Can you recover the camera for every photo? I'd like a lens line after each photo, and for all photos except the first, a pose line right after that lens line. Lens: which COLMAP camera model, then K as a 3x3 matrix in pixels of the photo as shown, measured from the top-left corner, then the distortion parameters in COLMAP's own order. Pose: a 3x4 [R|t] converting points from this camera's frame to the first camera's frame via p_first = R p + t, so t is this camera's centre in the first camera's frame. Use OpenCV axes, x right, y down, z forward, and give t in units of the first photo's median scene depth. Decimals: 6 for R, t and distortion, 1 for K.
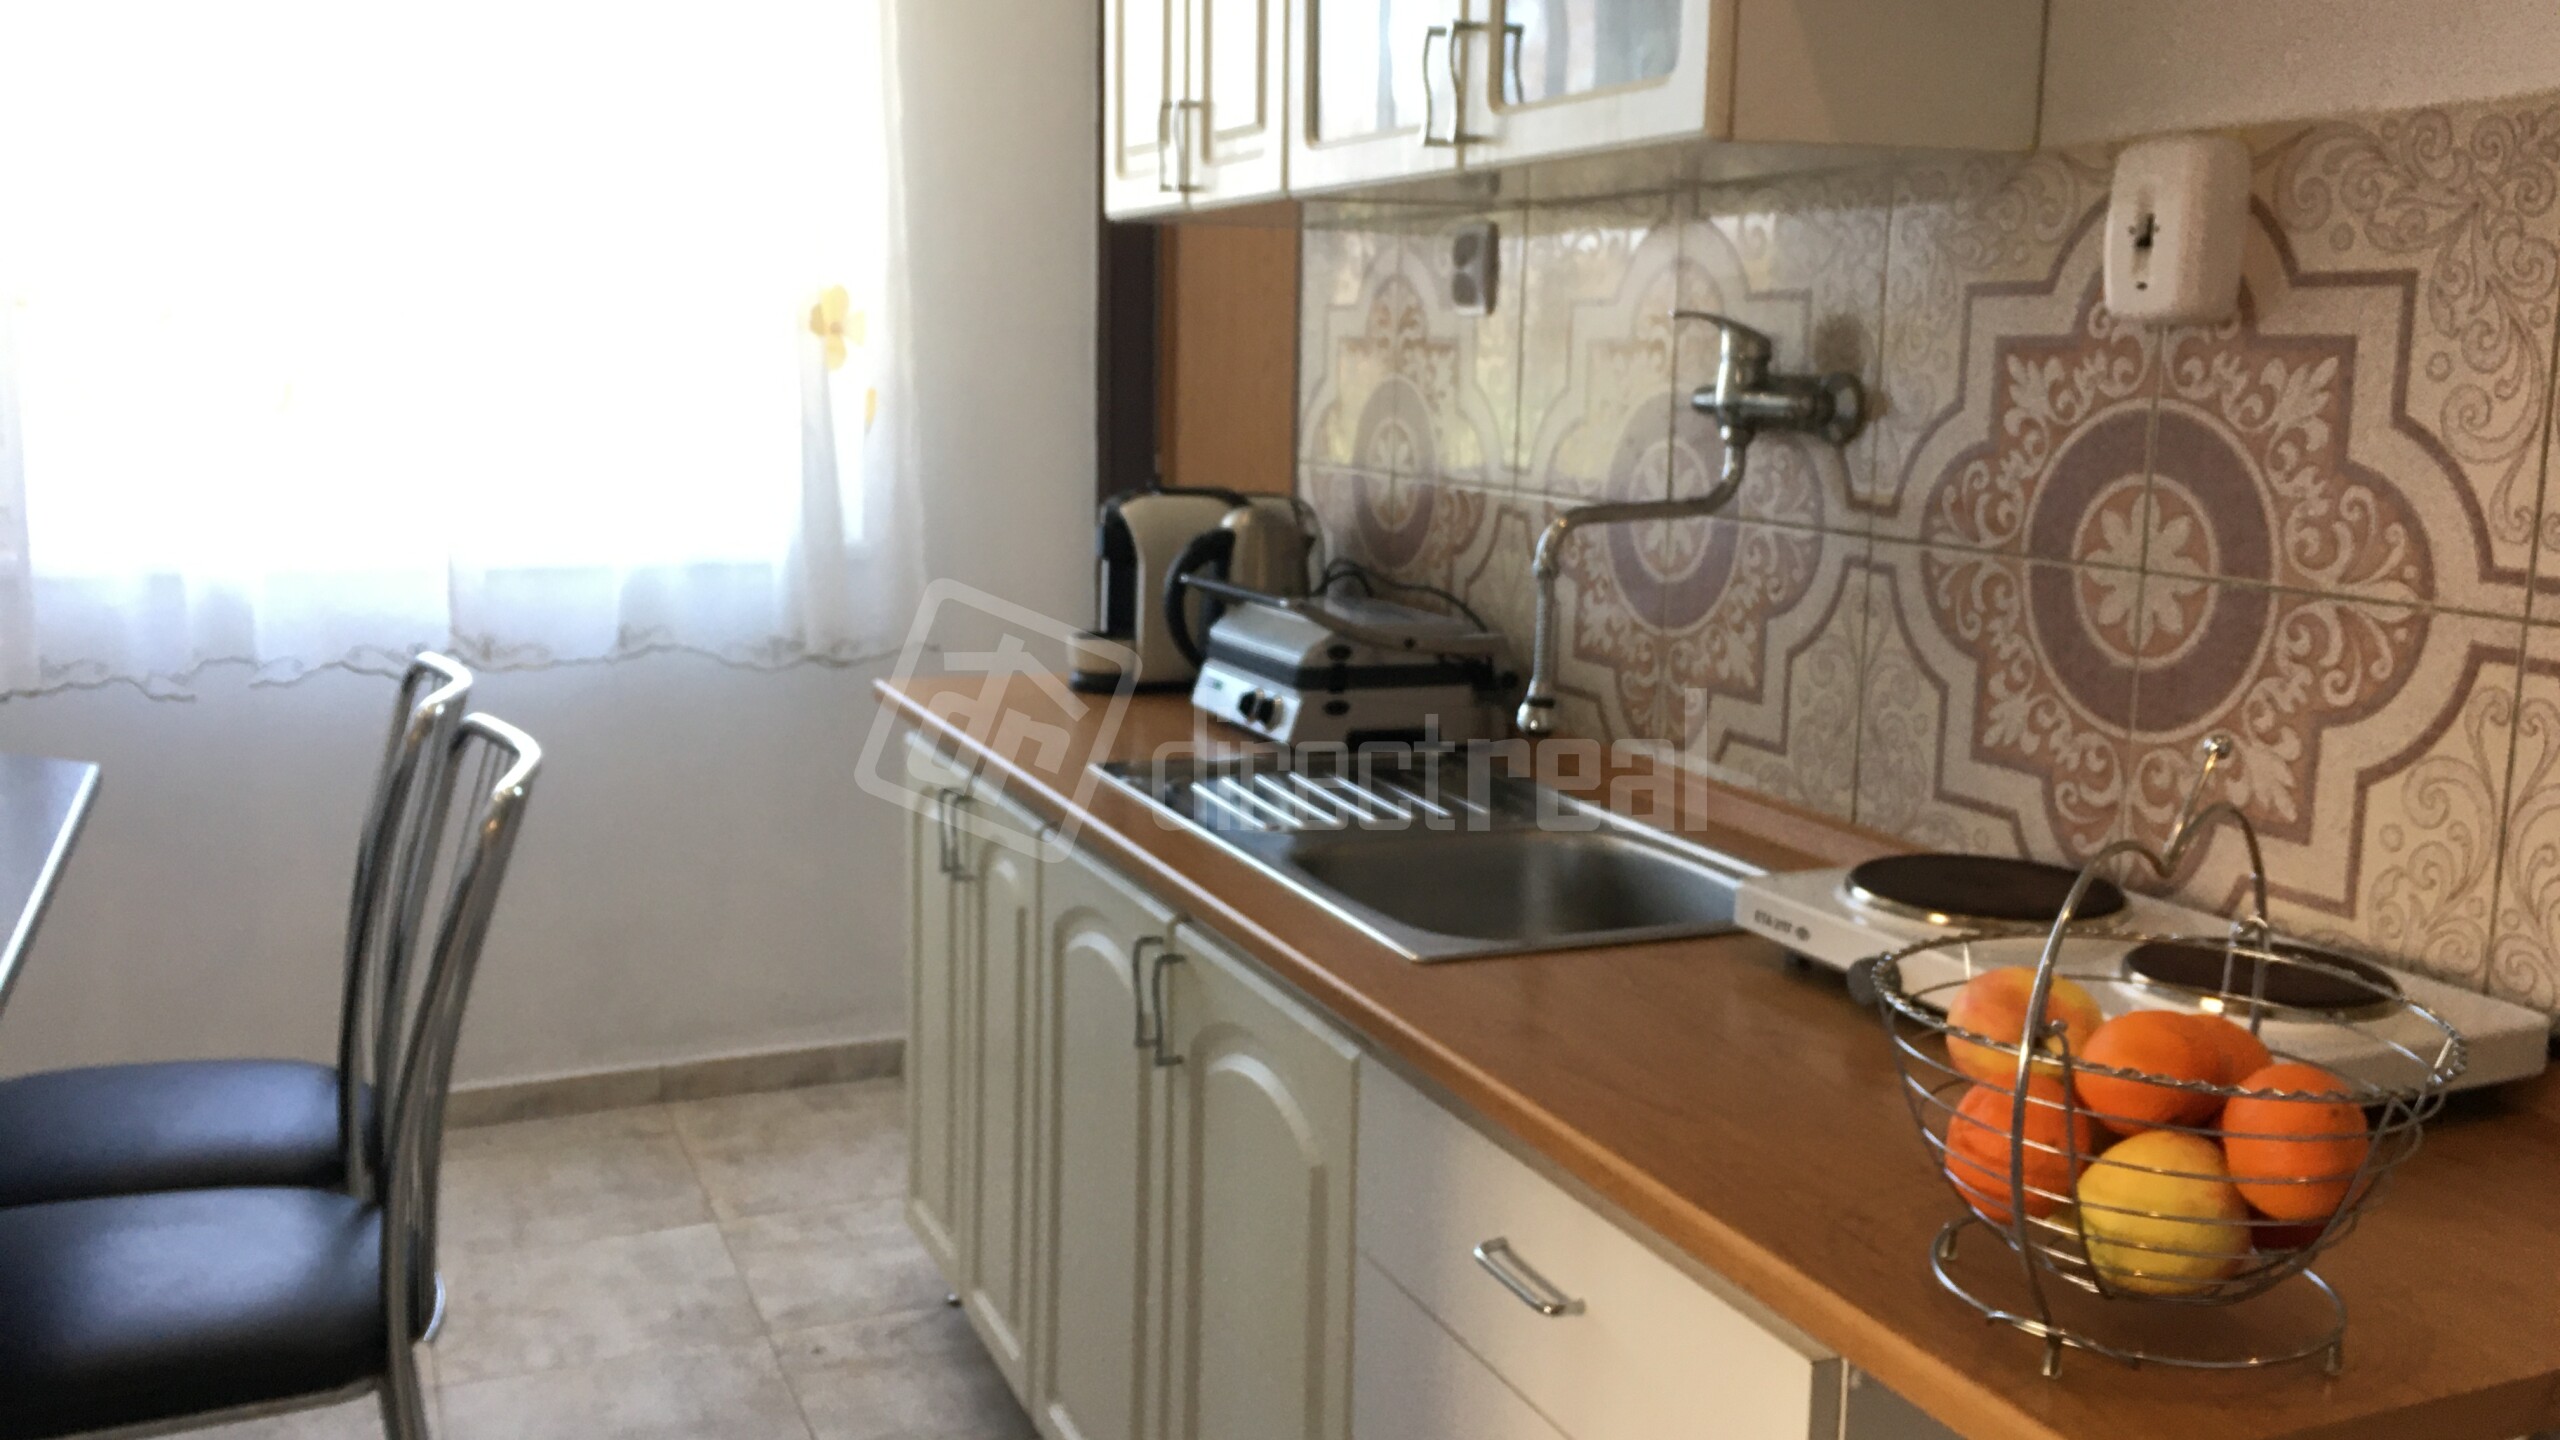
lens RADIAL K [[2148.8, 0, 1260.5], [0, 2148.8, 713.2], [0, 0, 1]] dist [0.062288, -0.086664]
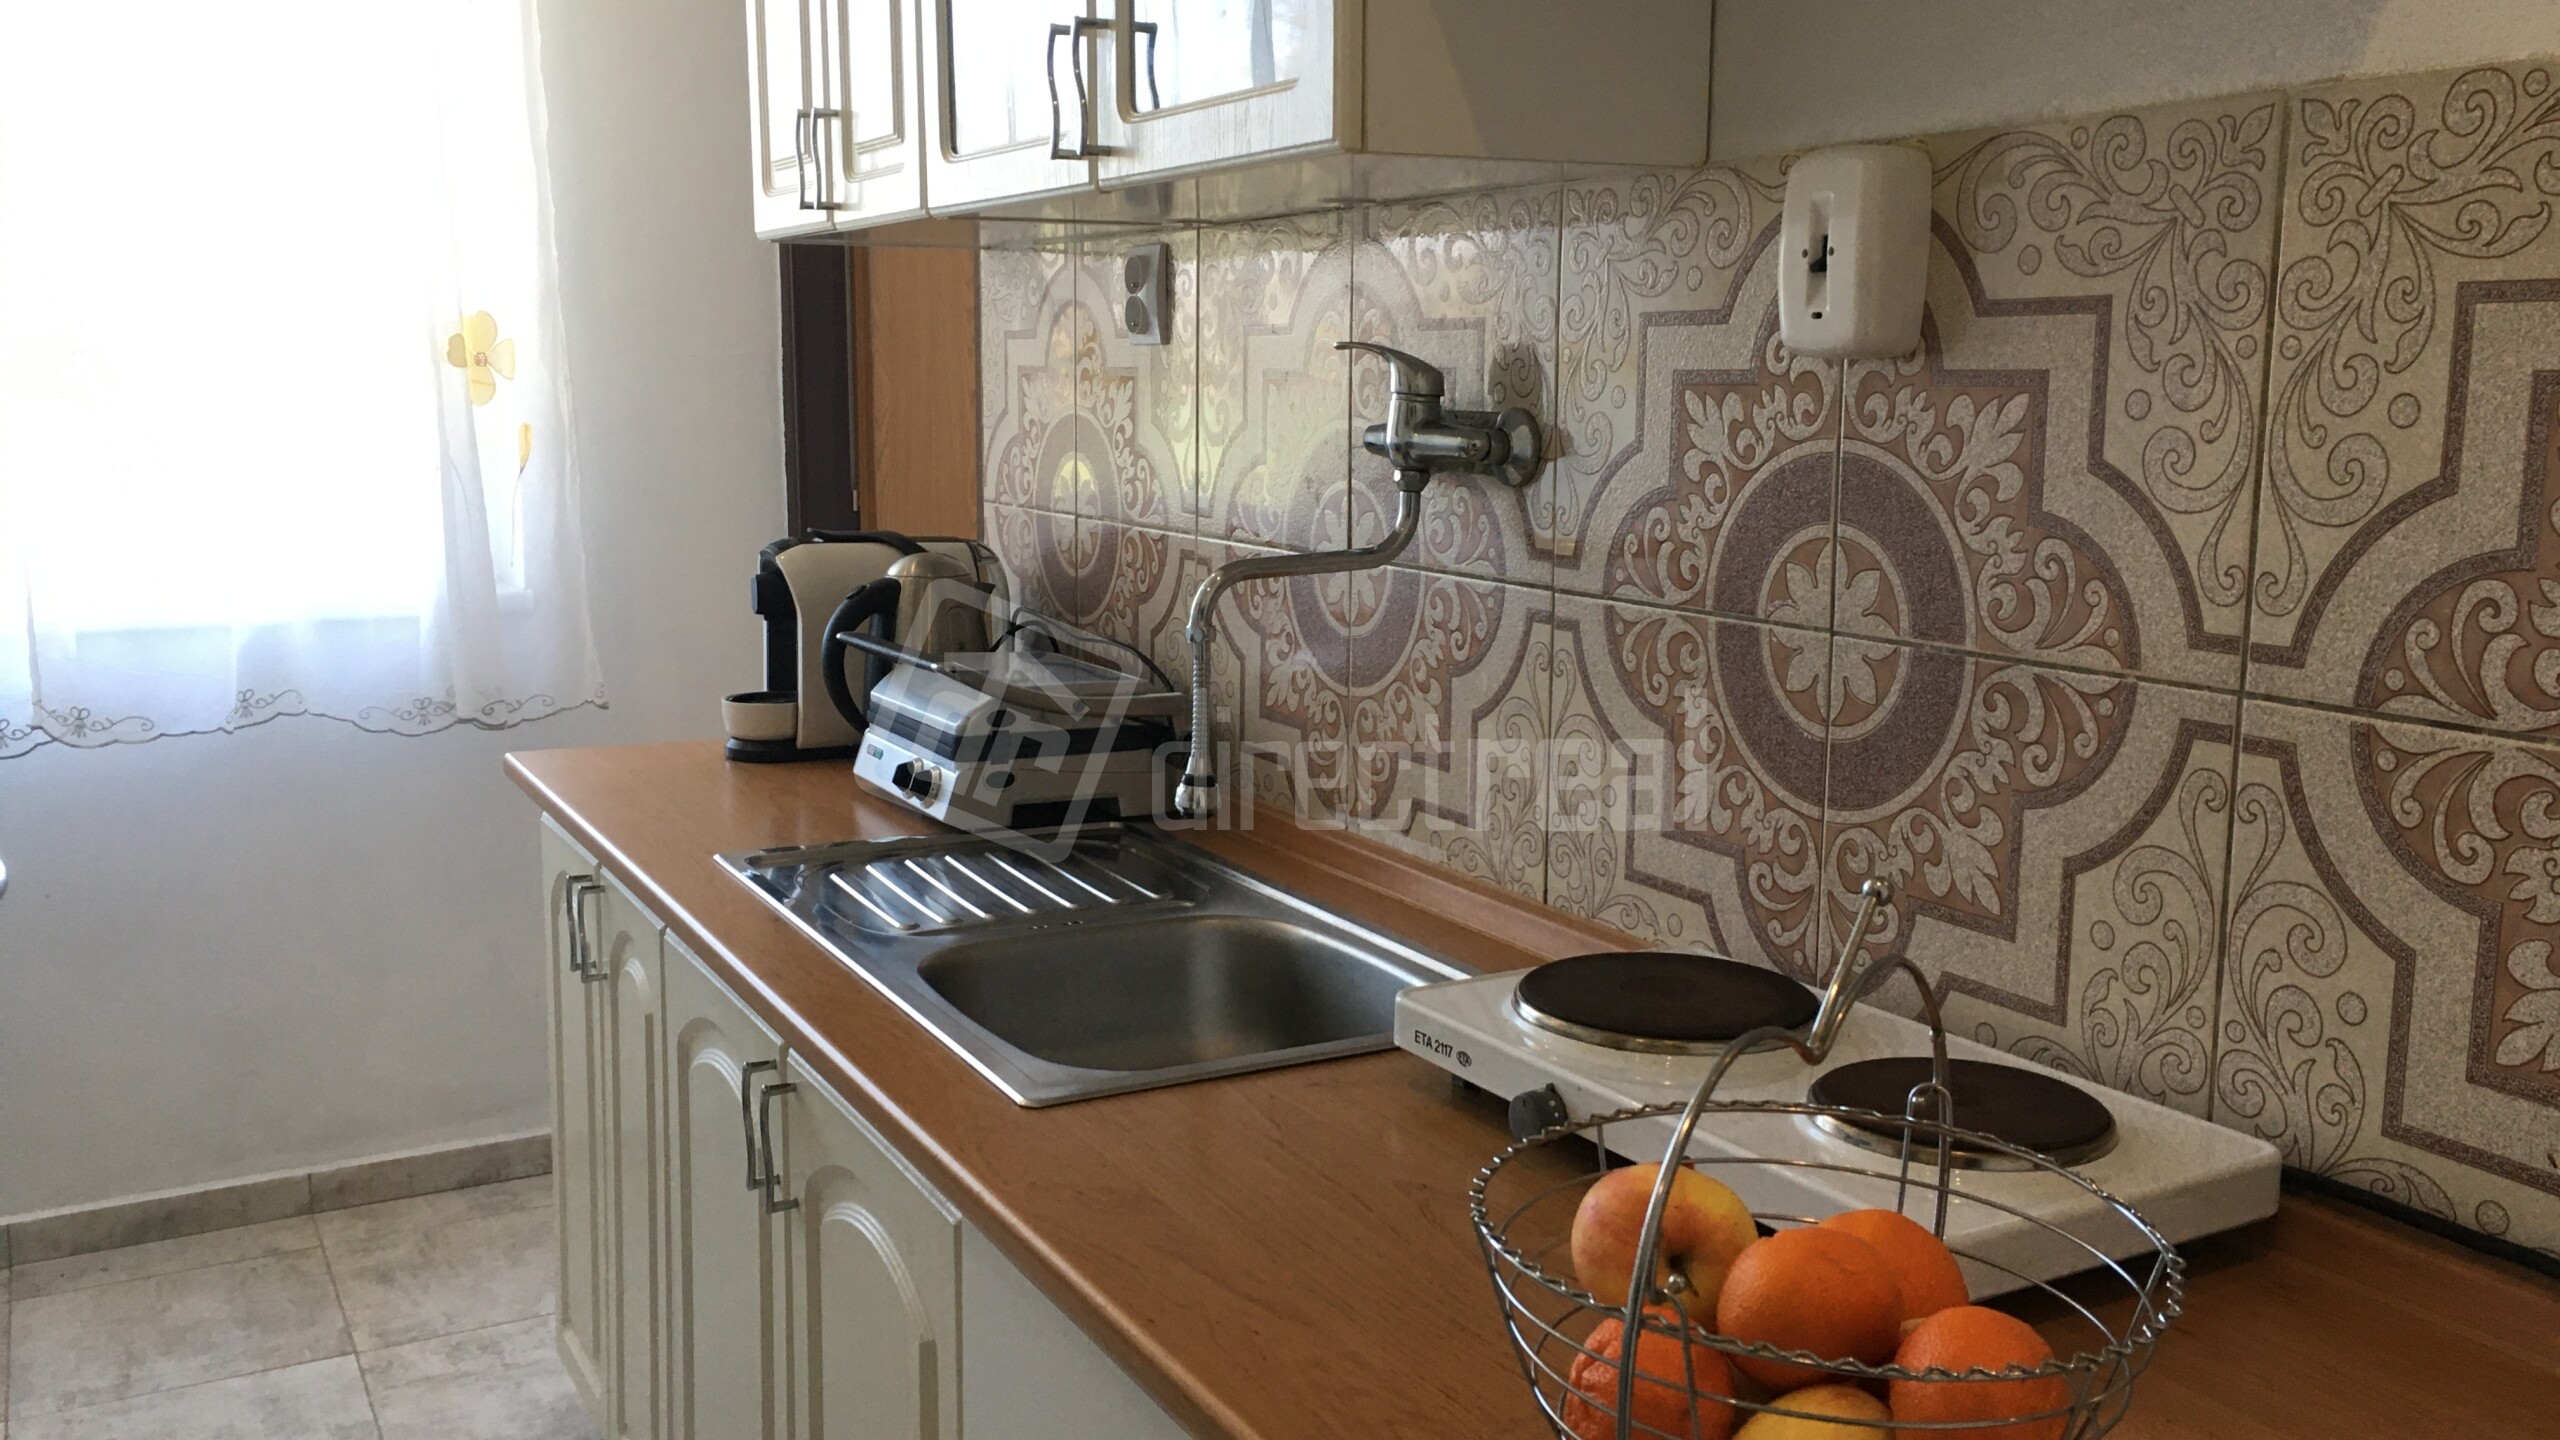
lens RADIAL K [[2118.8, 0, 1270.9], [0, 2118.8, 712.3], [0, 0, 1]] dist [0.050038, -0.000299]
pose [[0.994504, -0.026081, 0.101400, 0.074732], [0.026715, 0.999631, -0.004905, -0.029520], [-0.101234, 0.007587, 0.994834, 0.127464]]
